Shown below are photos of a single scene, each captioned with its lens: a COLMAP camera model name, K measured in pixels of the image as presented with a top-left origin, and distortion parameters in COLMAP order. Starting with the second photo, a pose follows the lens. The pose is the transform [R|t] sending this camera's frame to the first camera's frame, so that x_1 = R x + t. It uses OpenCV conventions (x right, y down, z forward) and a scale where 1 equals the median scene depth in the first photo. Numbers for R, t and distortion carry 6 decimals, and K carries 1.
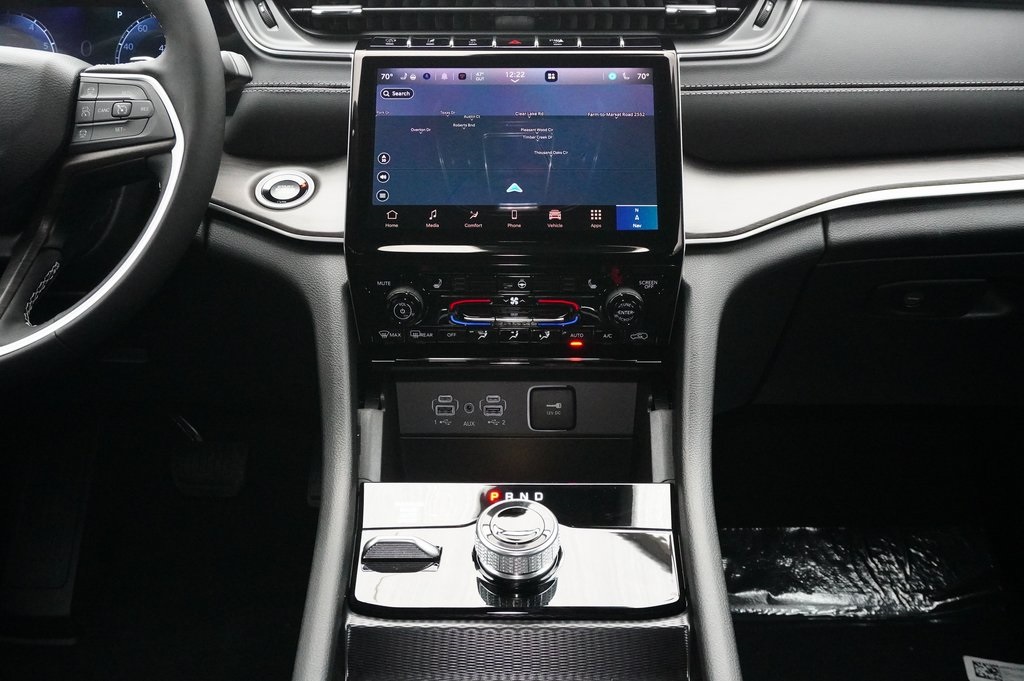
lens RADIAL K [[1019.5, 0, 512.0], [0, 1019.5, 340.5], [0, 0, 1]] dist [-0.001944, 0.011024]
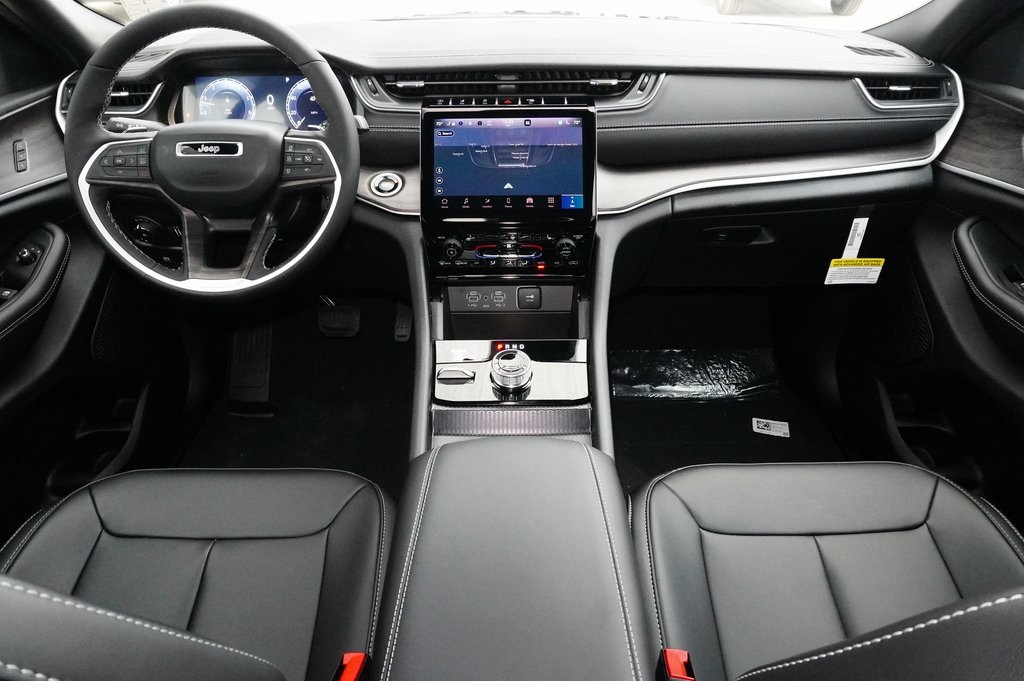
lens RADIAL K [[709.7, 0, 512.0], [0, 709.7, 340.5], [0, 0, 1]] dist [-0.000674, -0.000107]
pose [[0.999949, -0.009931, 0.001780, 0.003769], [0.009406, 0.981438, 0.191551, -0.117617], [-0.003649, -0.191525, 0.981481, -0.349187]]
